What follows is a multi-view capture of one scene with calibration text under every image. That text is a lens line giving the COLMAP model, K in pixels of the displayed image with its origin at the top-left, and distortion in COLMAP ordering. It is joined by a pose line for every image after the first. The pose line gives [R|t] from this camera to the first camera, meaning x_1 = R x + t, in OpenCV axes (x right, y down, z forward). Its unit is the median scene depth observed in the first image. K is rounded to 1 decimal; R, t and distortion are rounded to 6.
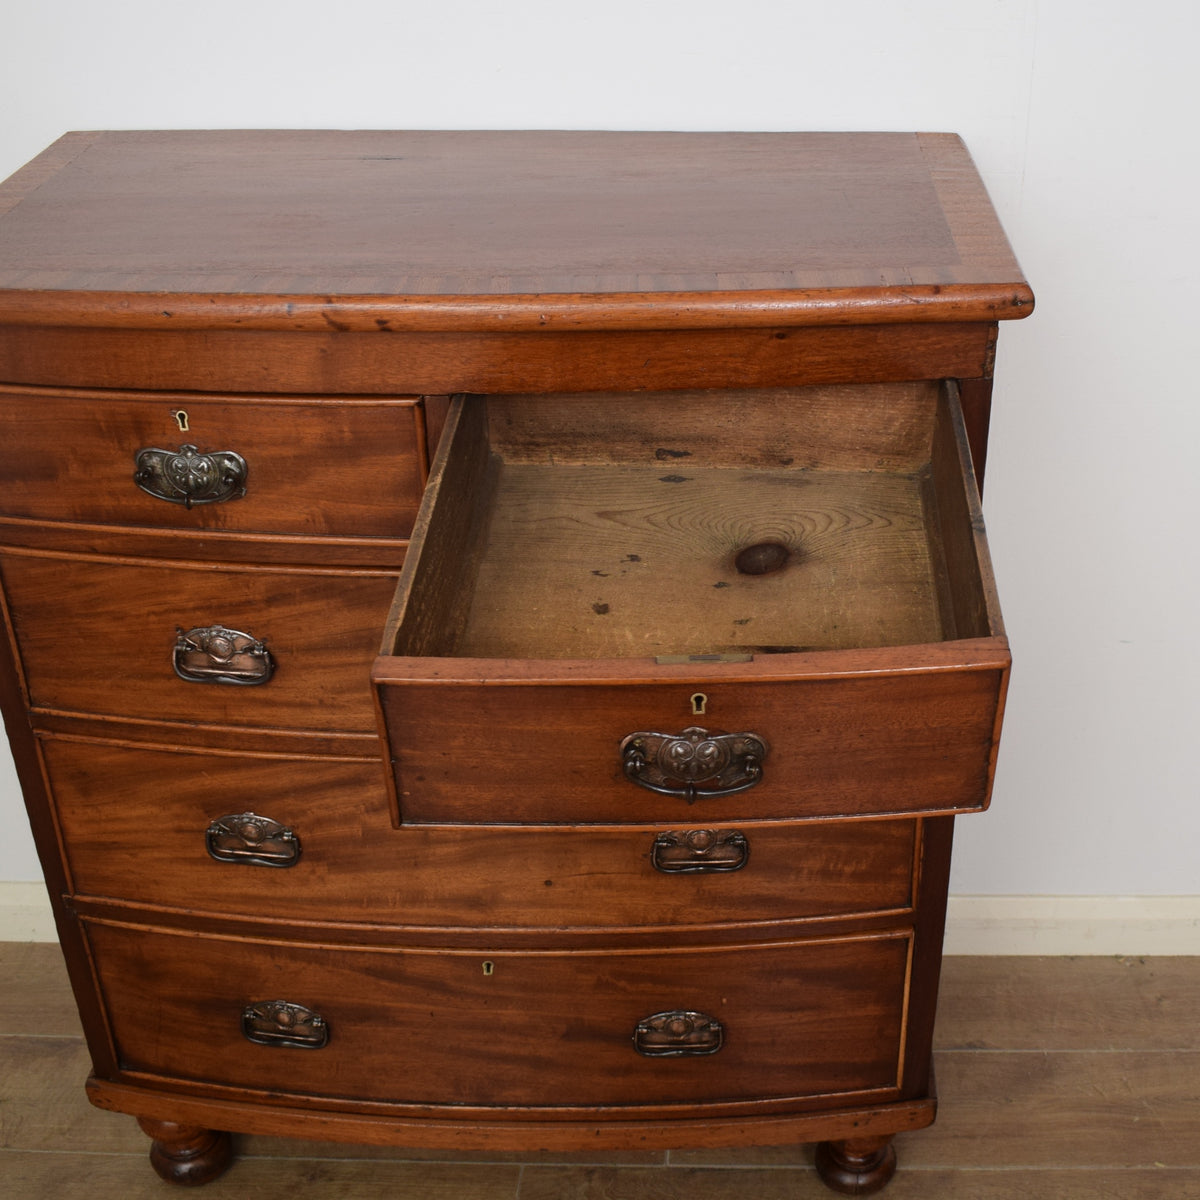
lens RADIAL K [[1651.6, 0, 727.8], [0, 1651.6, 602.0], [0, 0, 1]] dist [-0.092843, 0.006567]
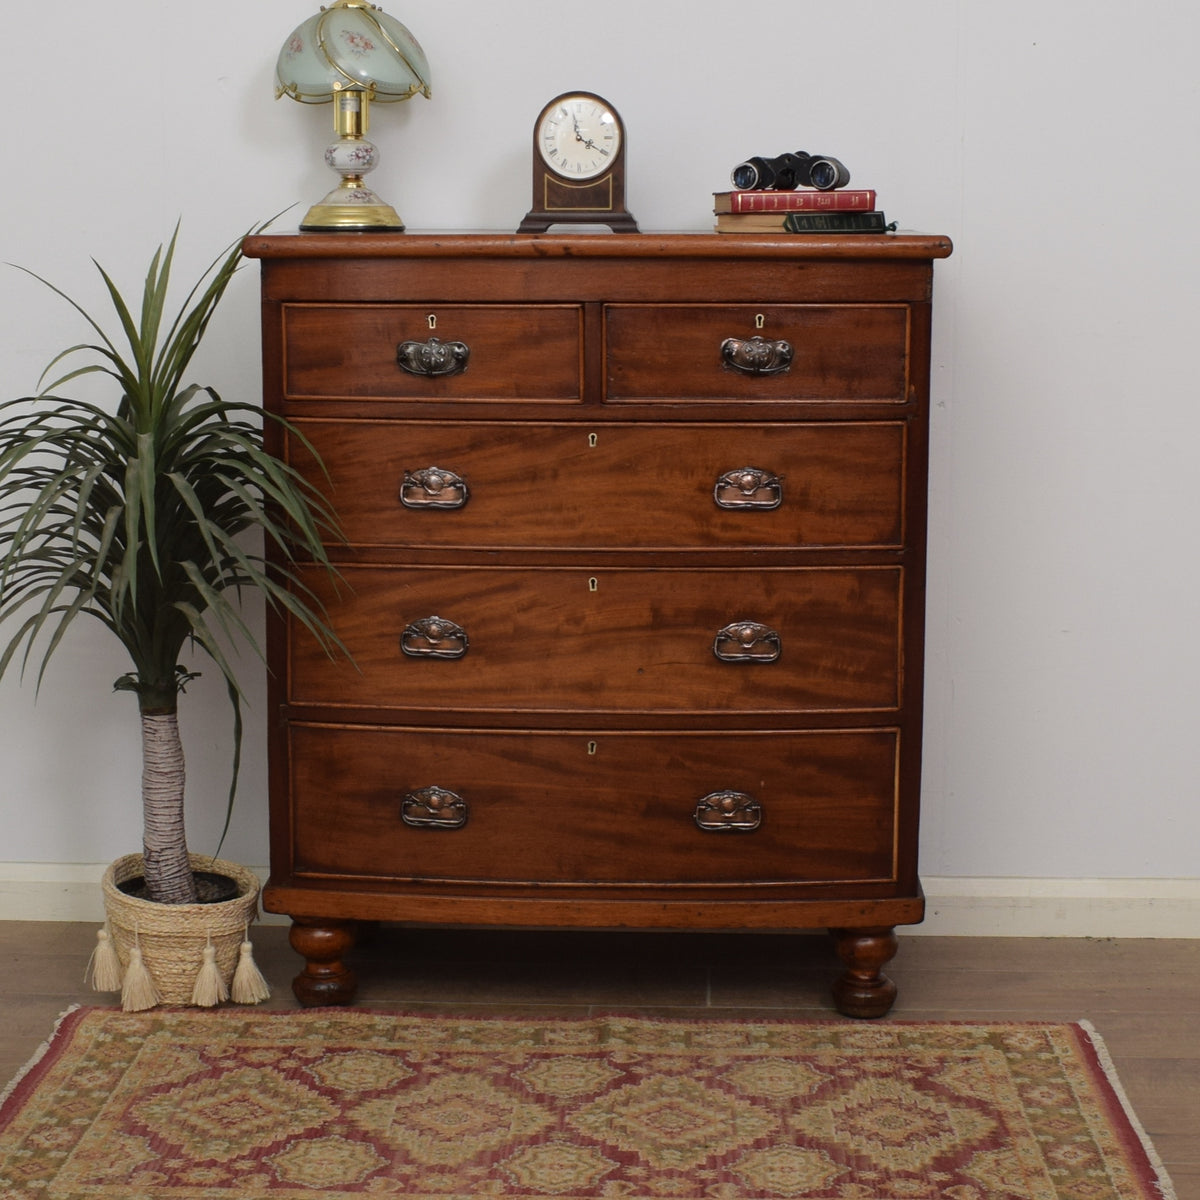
lens RADIAL K [[2335.1, 0, 598.2], [0, 2335.1, 573.8], [0, 0, 1]] dist [-0.049310, -0.163357]
pose [[0.999489, 0.002498, -0.031881, -0.080509], [-0.013751, 0.933640, -0.357948, 0.809698], [0.028871, 0.358204, 0.933197, -0.910685]]
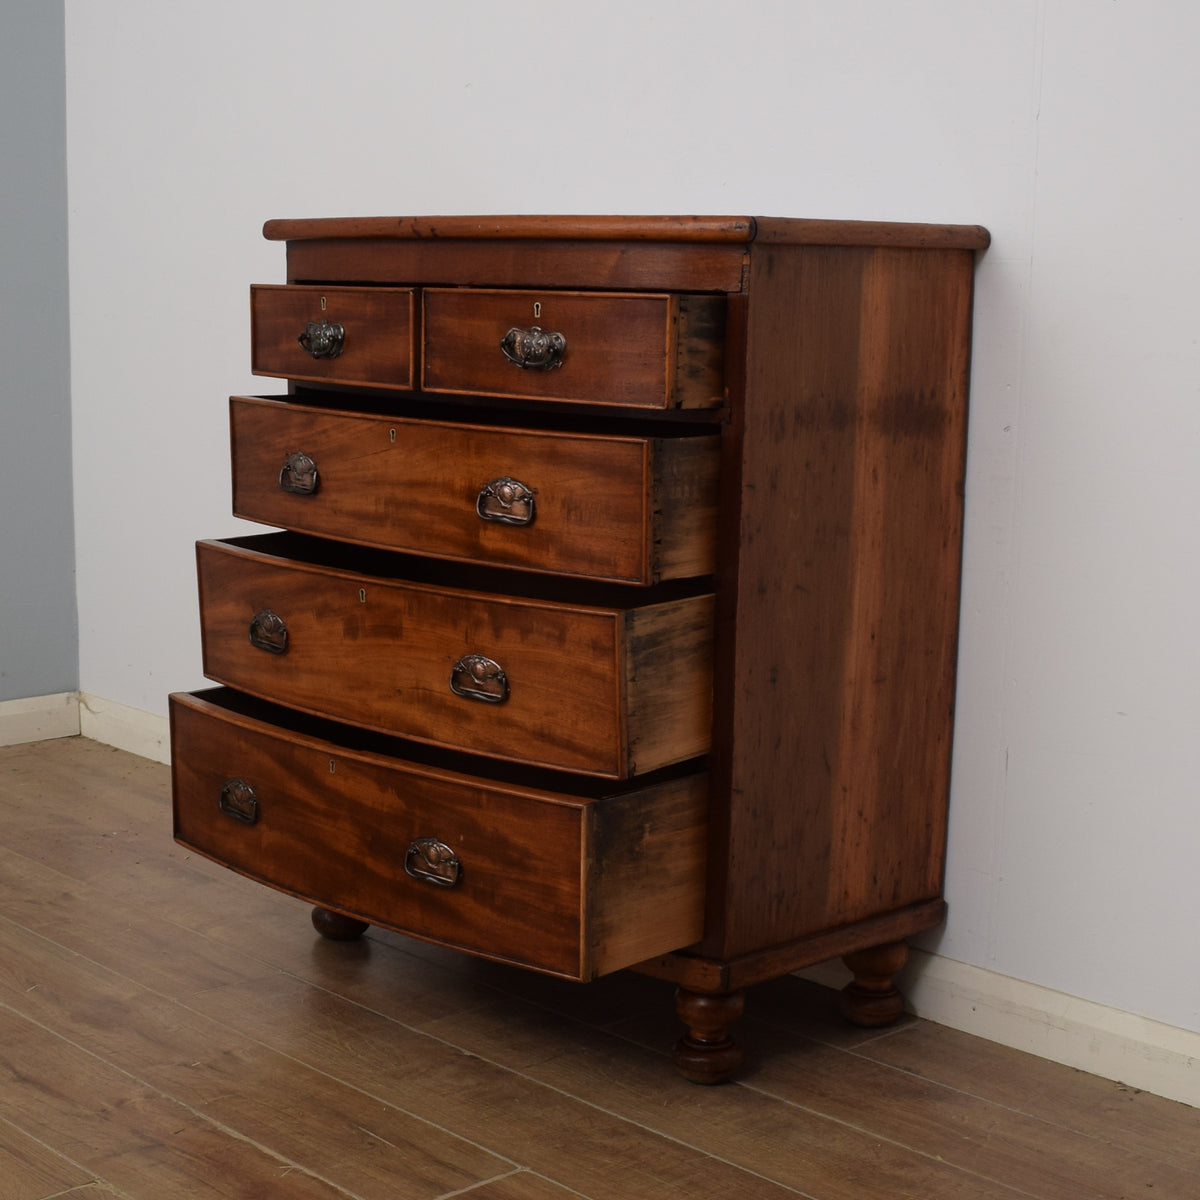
lens RADIAL K [[2002.6, 0, 639.0], [0, 2002.6, 647.7], [0, 0, 1]] dist [-0.053031, -0.153568]
pose [[0.725476, 0.138803, -0.674106, 1.116323], [-0.354712, 0.914757, -0.193387, 0.438498], [0.589800, 0.379411, 0.712870, -0.144221]]
